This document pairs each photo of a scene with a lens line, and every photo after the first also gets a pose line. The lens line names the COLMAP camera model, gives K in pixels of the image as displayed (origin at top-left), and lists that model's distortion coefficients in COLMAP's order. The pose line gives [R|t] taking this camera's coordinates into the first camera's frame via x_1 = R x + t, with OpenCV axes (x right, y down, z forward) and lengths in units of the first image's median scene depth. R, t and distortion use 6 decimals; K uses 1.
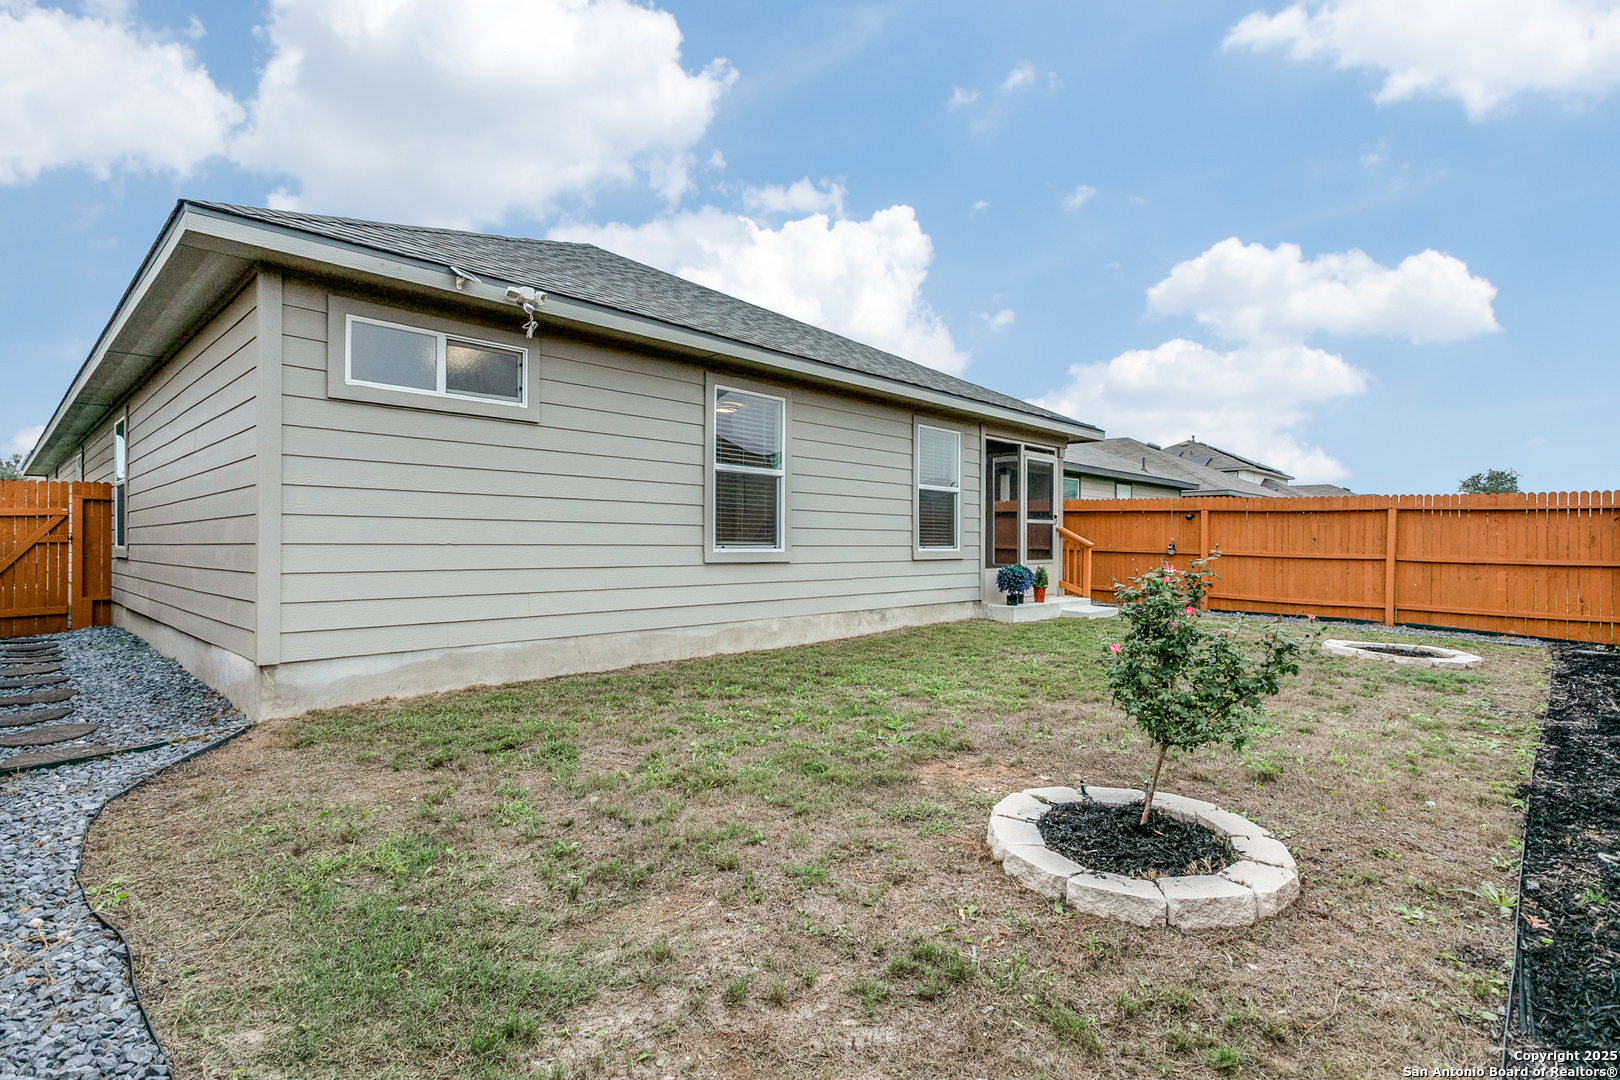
lens RADIAL K [[788.6, 0, 806.1], [0, 788.6, 546.3], [0, 0, 1]] dist [0.008091, 0.000164]
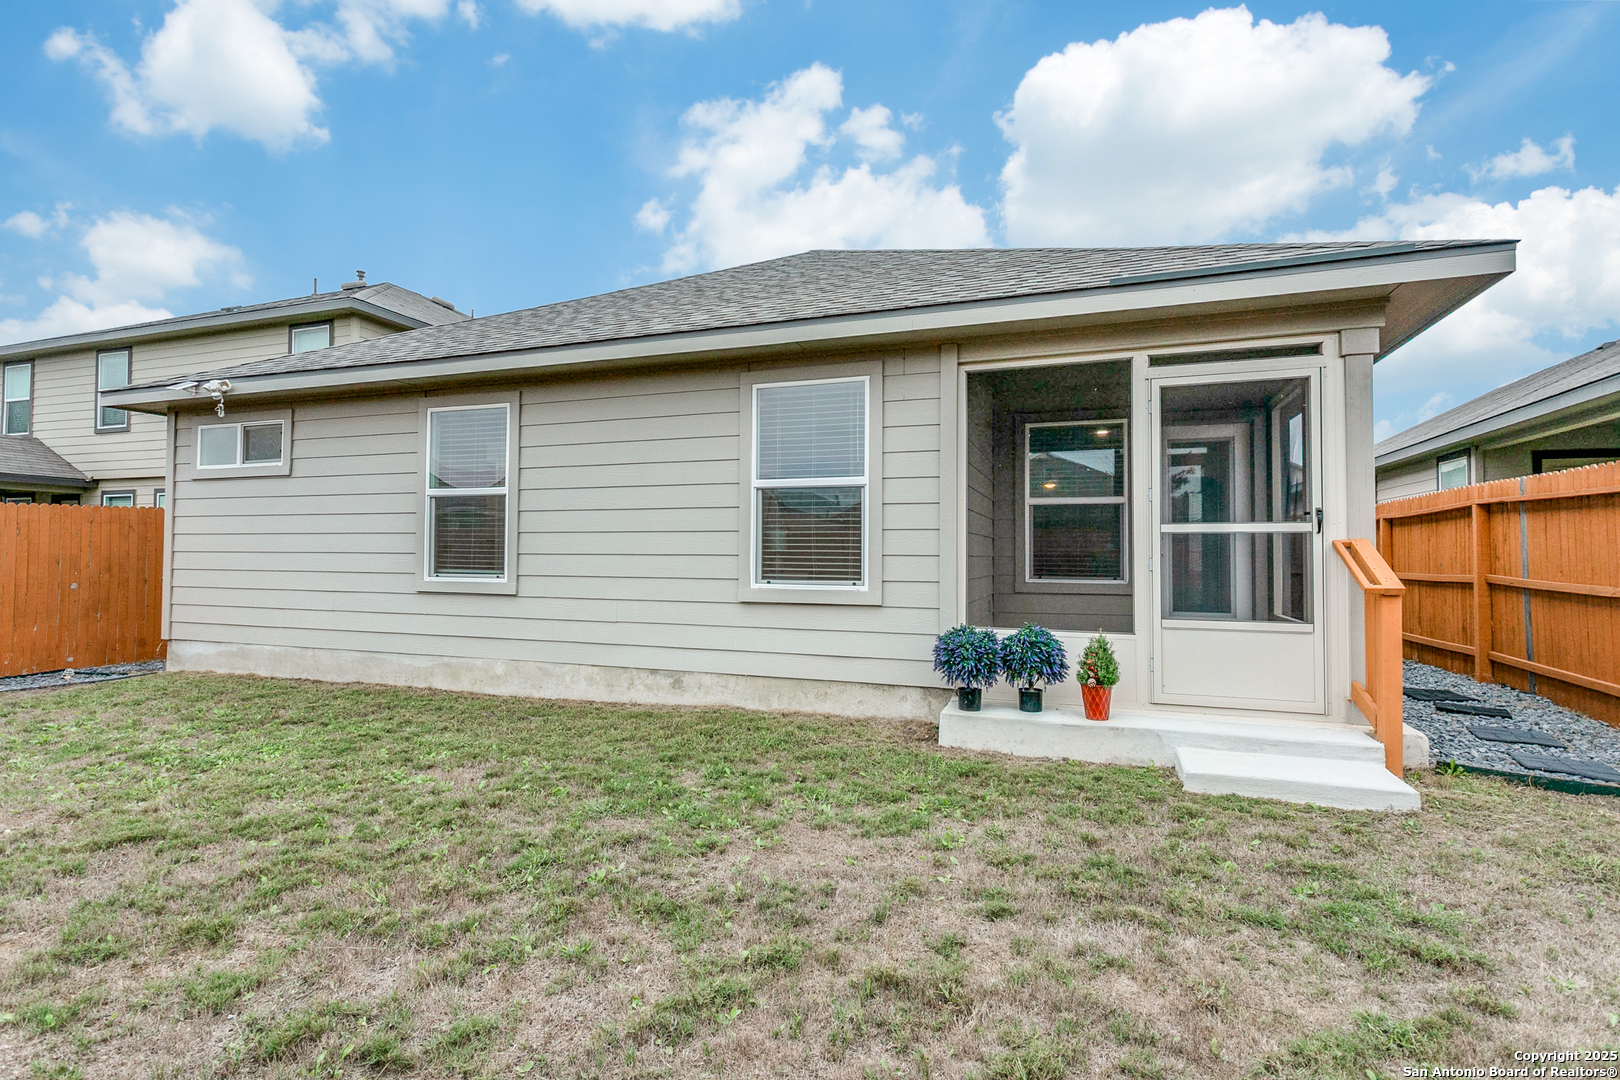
lens RADIAL K [[788.6, 0, 825.8], [0, 788.6, 541.8], [0, 0, 1]] dist [0.008091, 0.000164]
pose [[0.398089, -0.030824, -0.916829, 0.844695], [-0.012777, 0.999152, -0.039139, -0.007297], [0.917258, 0.027295, 0.397358, 0.926699]]
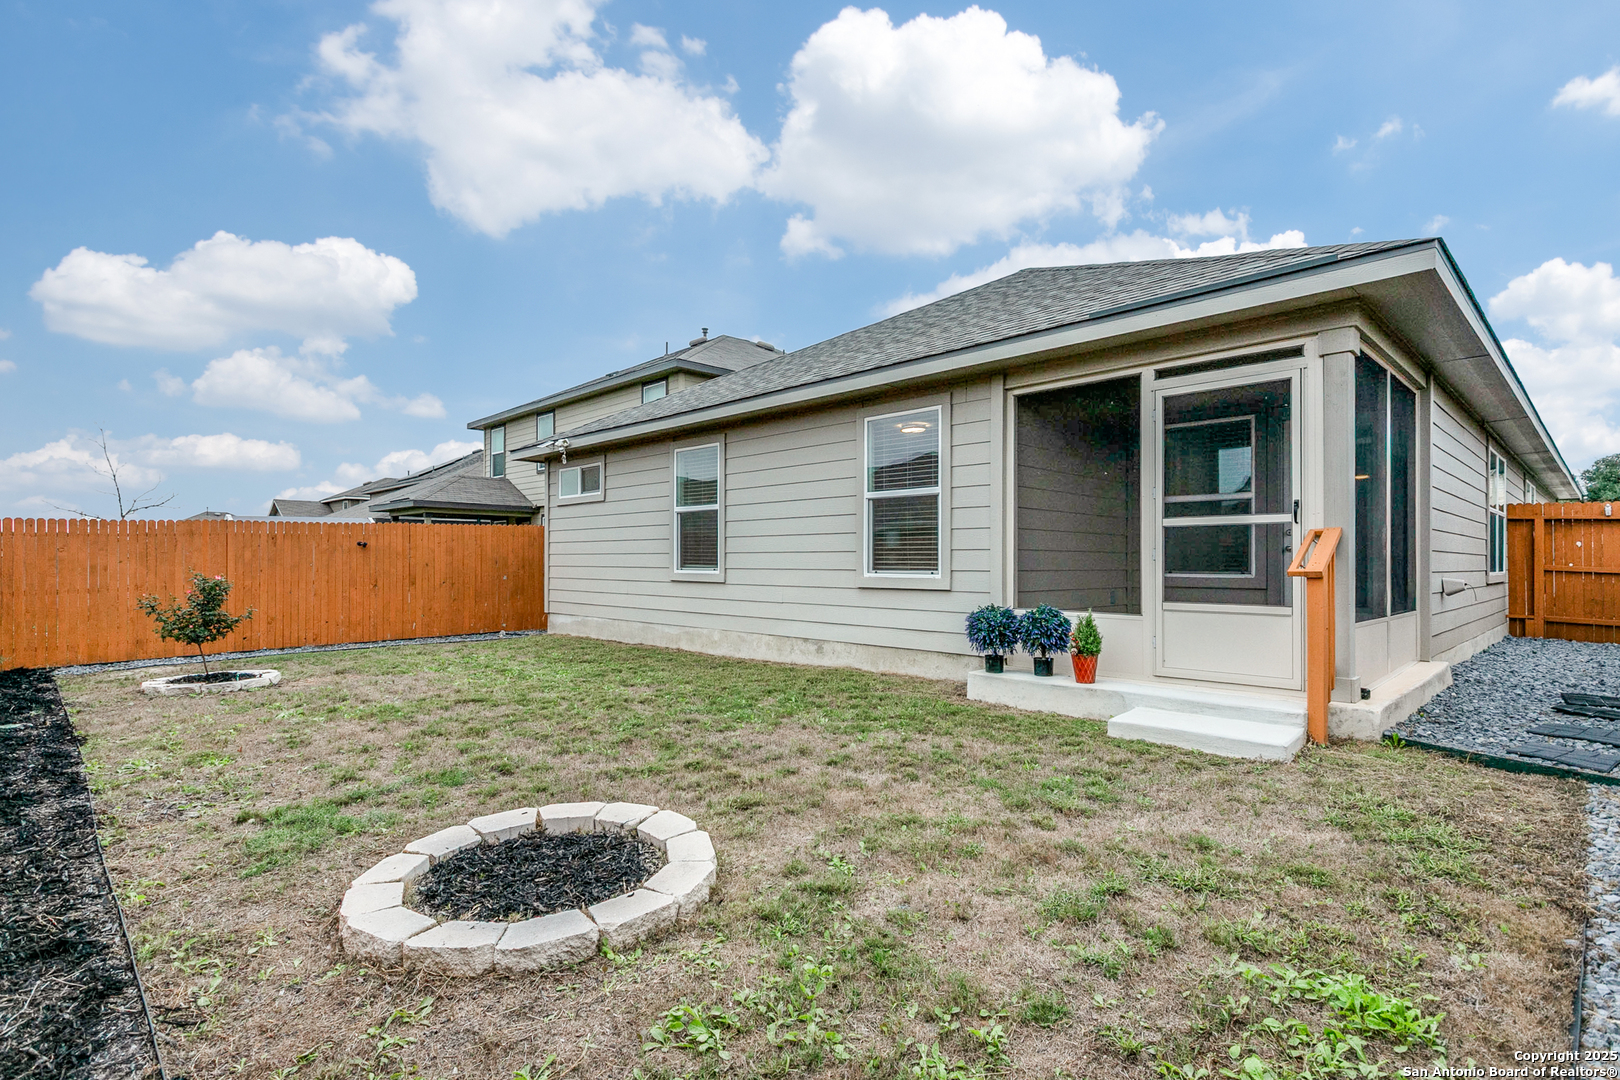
lens RADIAL K [[788.6, 0, 823.1], [0, 788.6, 585.6], [0, 0, 1]] dist [0.008091, 0.000164]
pose [[-0.021489, 0.013356, -0.999680, 1.083709], [-0.017510, 0.999752, 0.013734, 0.005601], [0.999616, 0.017799, -0.021250, 1.119931]]
